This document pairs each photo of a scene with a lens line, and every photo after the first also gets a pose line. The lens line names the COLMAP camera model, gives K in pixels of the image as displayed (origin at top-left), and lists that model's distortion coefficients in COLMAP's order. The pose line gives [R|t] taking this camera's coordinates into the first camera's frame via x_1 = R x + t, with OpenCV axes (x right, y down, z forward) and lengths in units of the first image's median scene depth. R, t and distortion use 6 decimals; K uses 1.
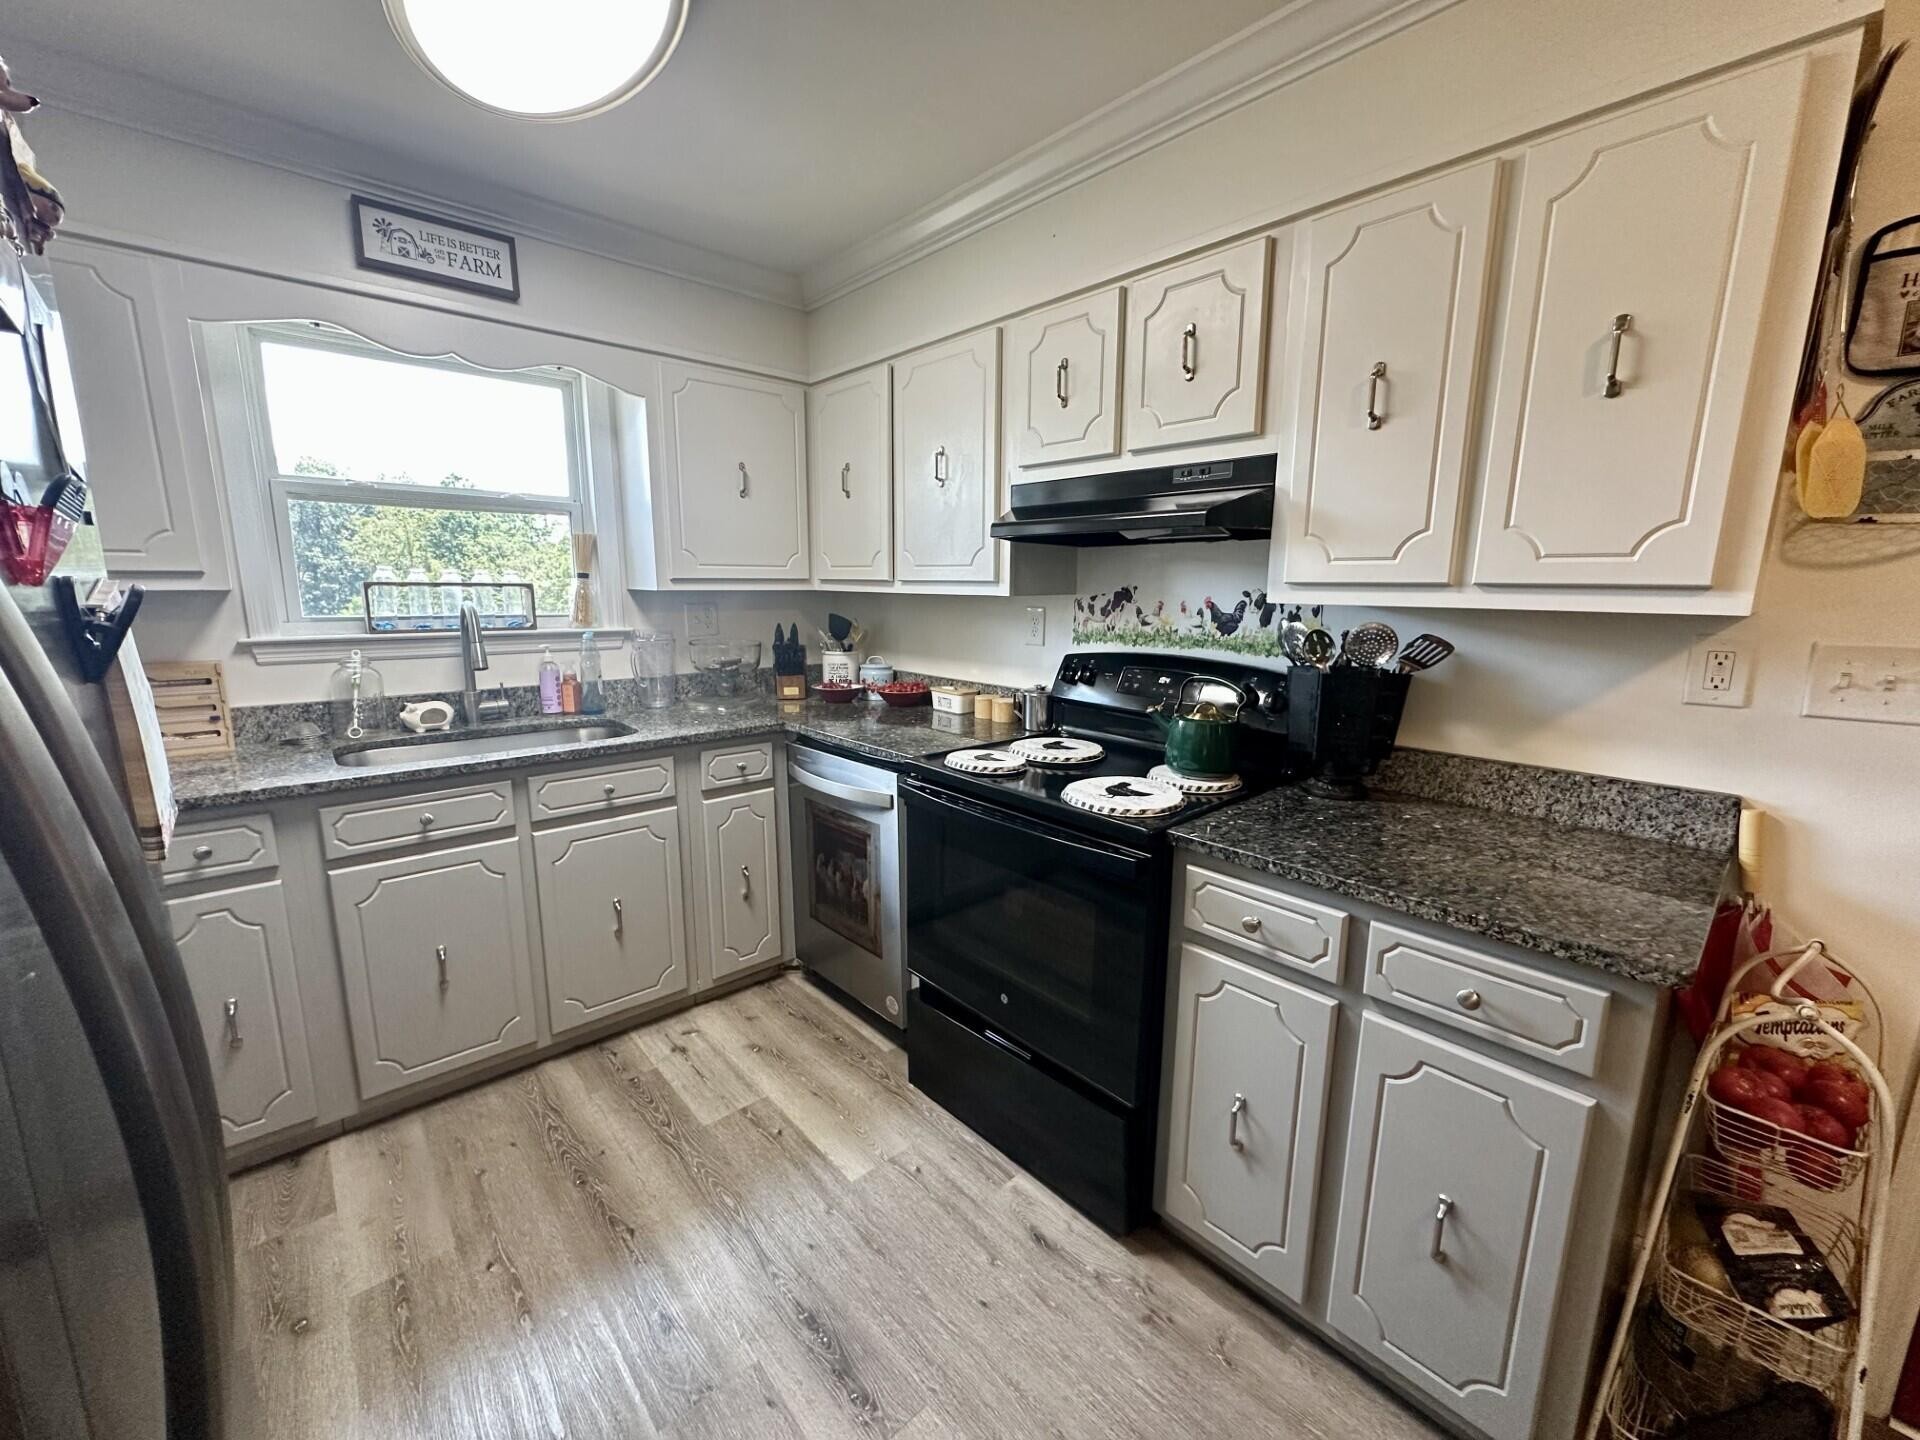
lens RADIAL K [[770.1, 0, 963.9], [0, 770.1, 723.1], [0, 0, 1]] dist [-0.004258, 0.000341]
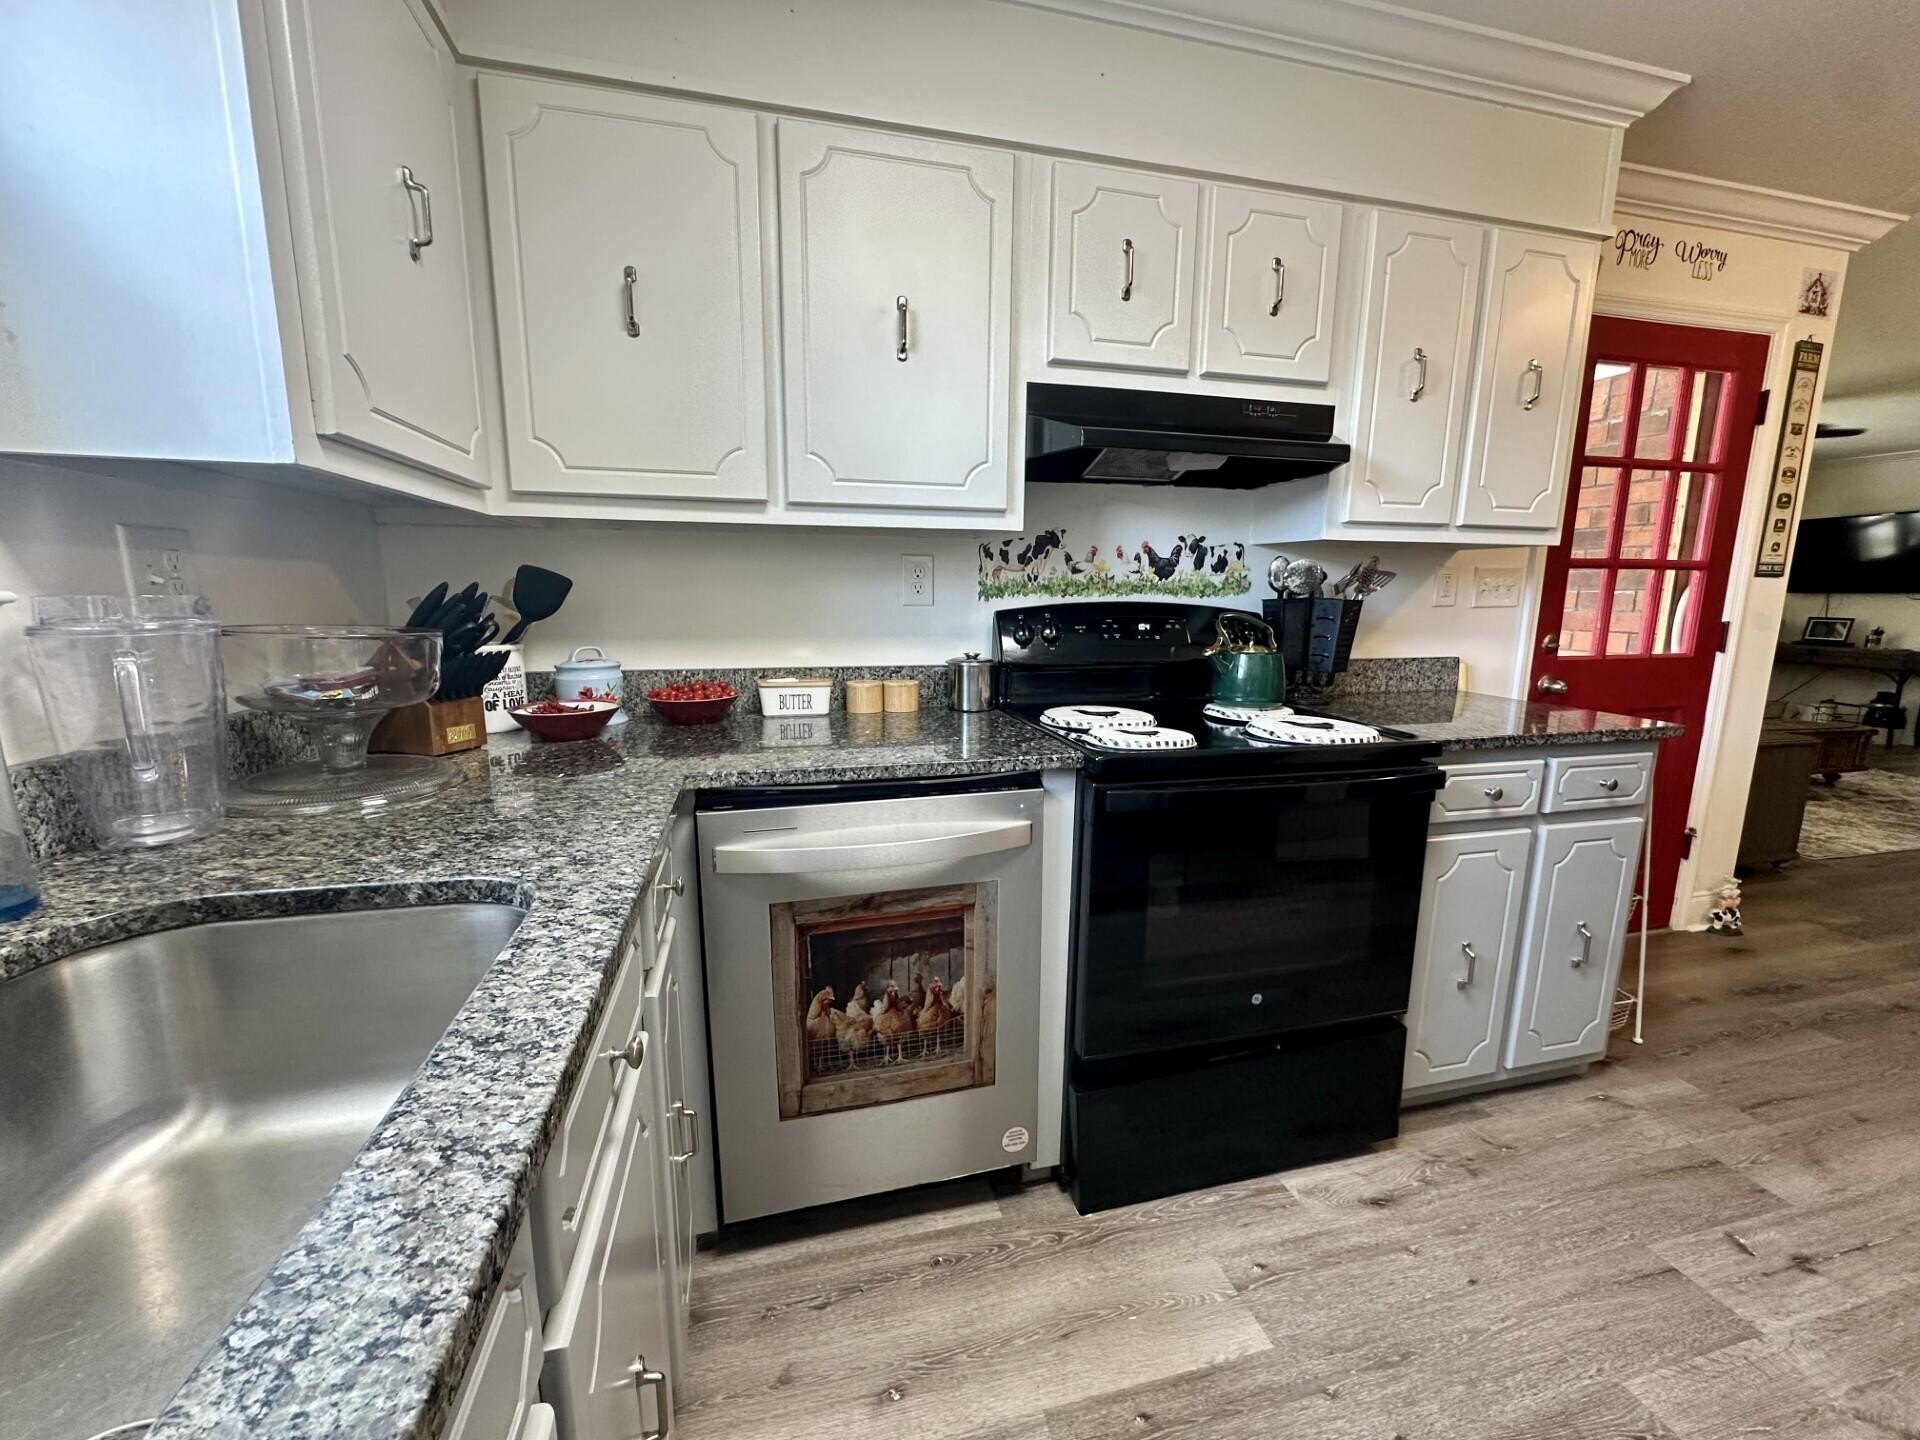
lens RADIAL K [[770.1, 0, 962.3], [0, 770.1, 719.9], [0, 0, 1]] dist [-0.004258, 0.000341]
pose [[0.463334, -0.152653, 0.872937, -0.680333], [0.157751, 0.983526, 0.088262, -0.060339], [-0.872030, 0.096812, 0.479783, 0.728912]]
